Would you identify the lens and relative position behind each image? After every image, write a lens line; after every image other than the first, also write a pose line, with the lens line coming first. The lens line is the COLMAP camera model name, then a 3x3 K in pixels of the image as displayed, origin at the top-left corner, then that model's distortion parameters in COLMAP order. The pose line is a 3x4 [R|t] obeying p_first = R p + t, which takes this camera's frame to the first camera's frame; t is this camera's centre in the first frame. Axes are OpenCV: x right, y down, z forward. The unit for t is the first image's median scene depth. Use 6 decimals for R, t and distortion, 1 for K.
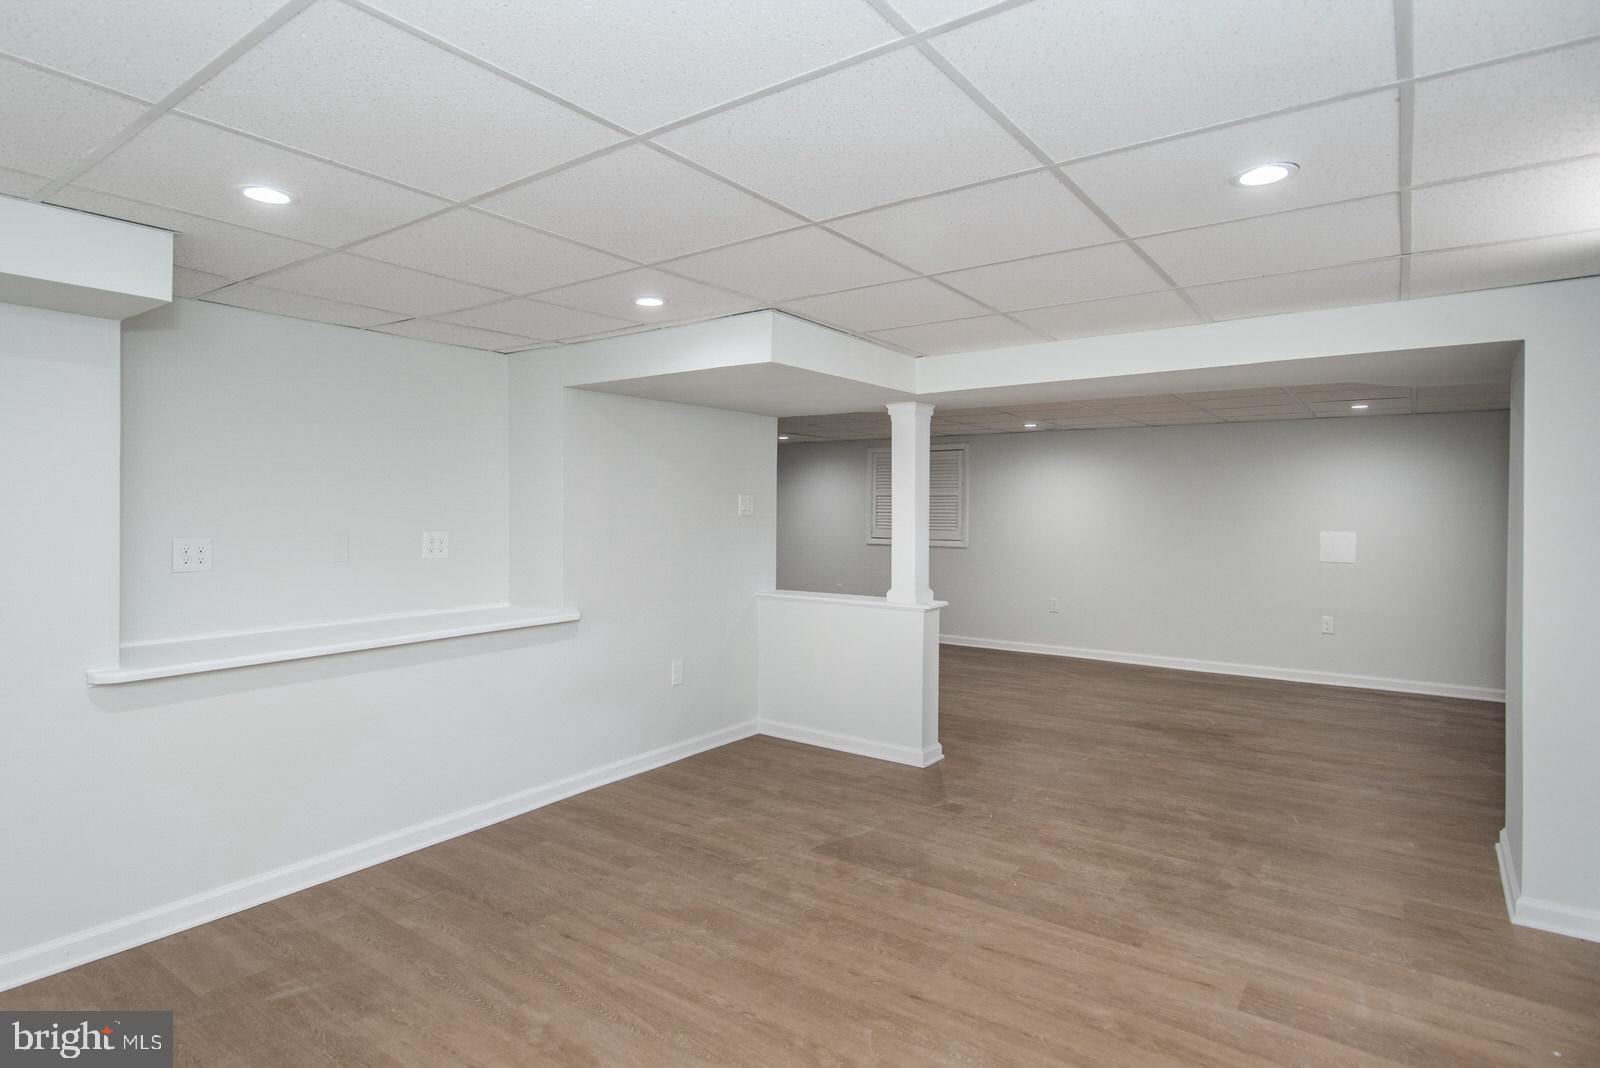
lens RADIAL K [[826.5, 0, 796.7], [0, 826.5, 523.3], [0, 0, 1]] dist [-0.003835, 0.000687]
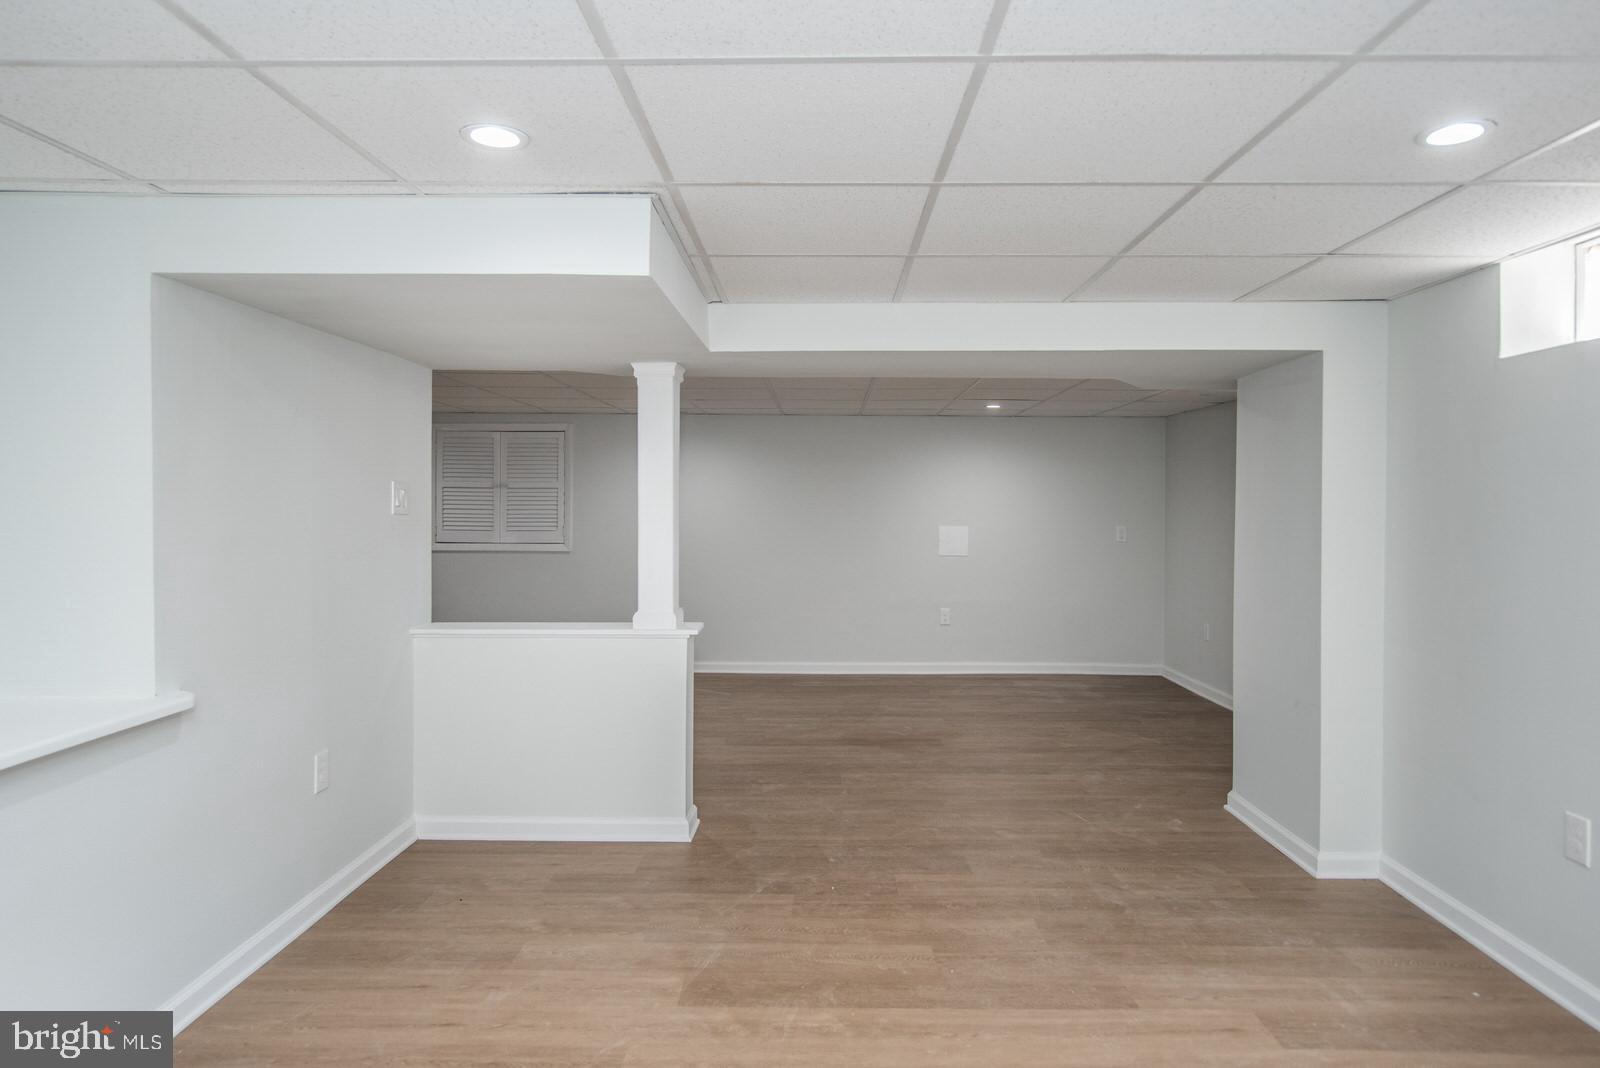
lens RADIAL K [[923.2, 0, 806.4], [0, 923.2, 529.6], [0, 0, 1]] dist [0.003909, -0.001572]
pose [[0.816303, -0.015719, 0.577410, -0.302255], [0.009860, 0.999863, 0.013280, -0.004735], [-0.577540, -0.005147, 0.816346, 0.291064]]
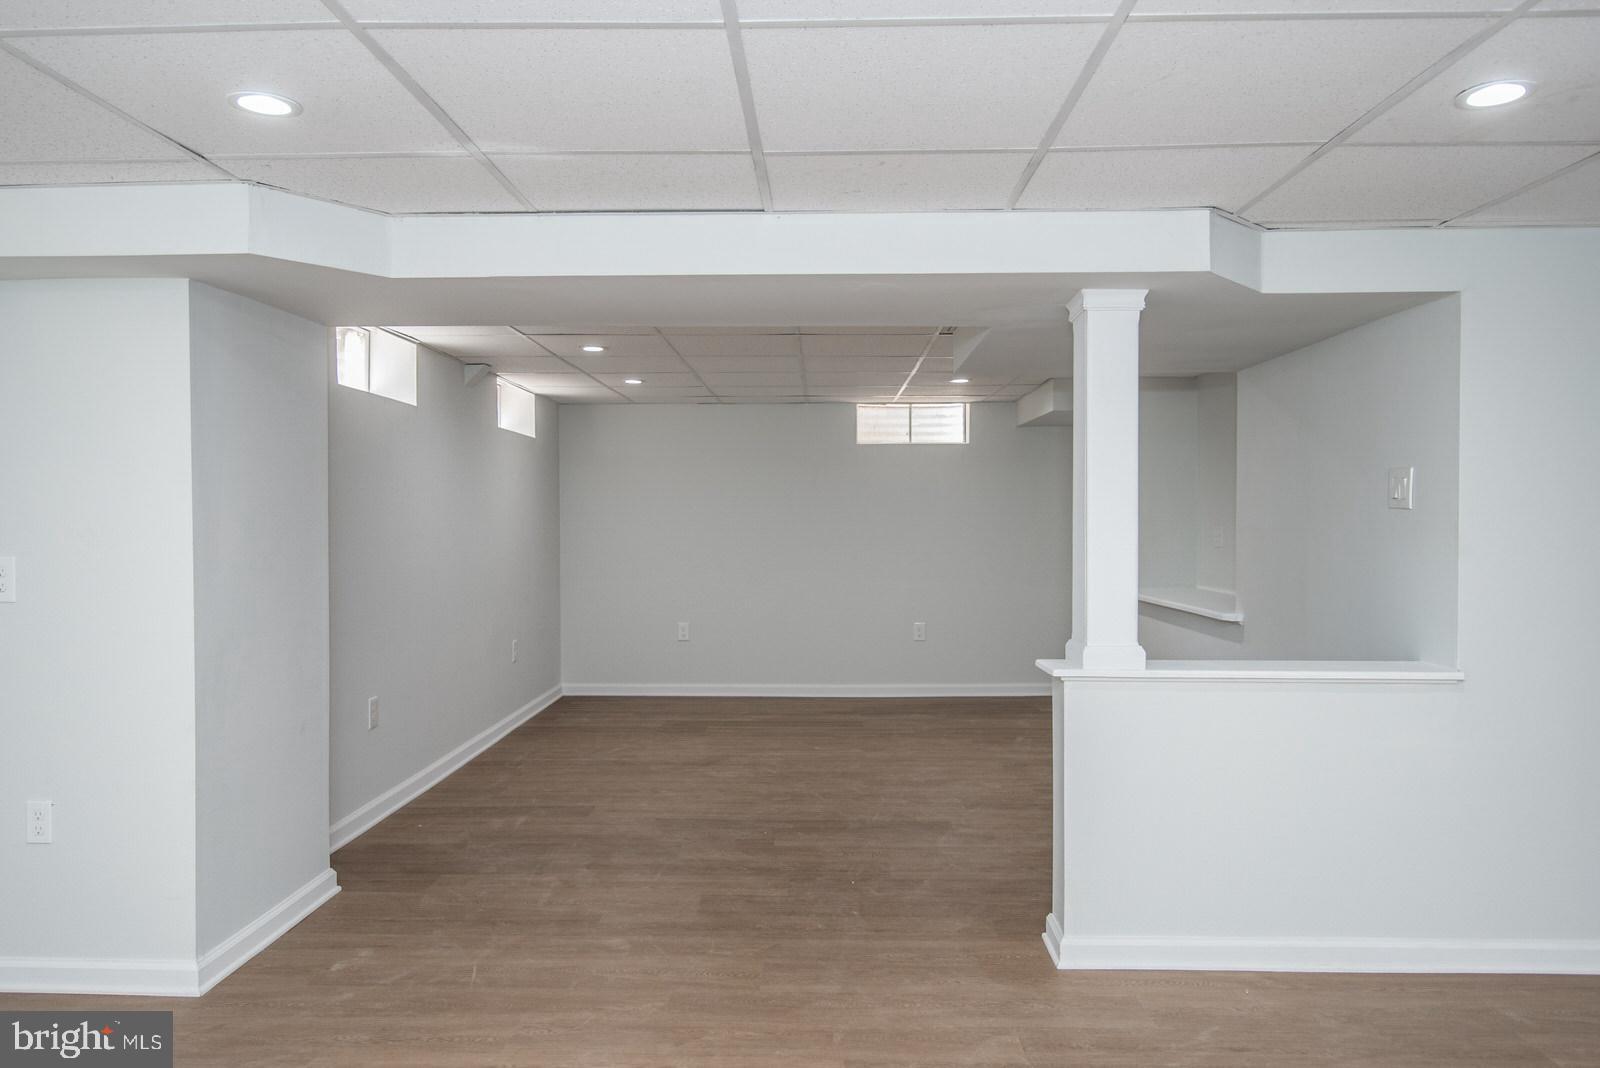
lens RADIAL K [[1088.7, 0, 797.6], [0, 1088.7, 529.8], [0, 0, 1]] dist [0.002100, 0.001007]
pose [[-0.821007, 0.004003, -0.570904, 0.891100], [-0.013106, 0.999580, 0.025855, -0.010702], [0.570767, 0.028709, -0.820610, 1.851027]]
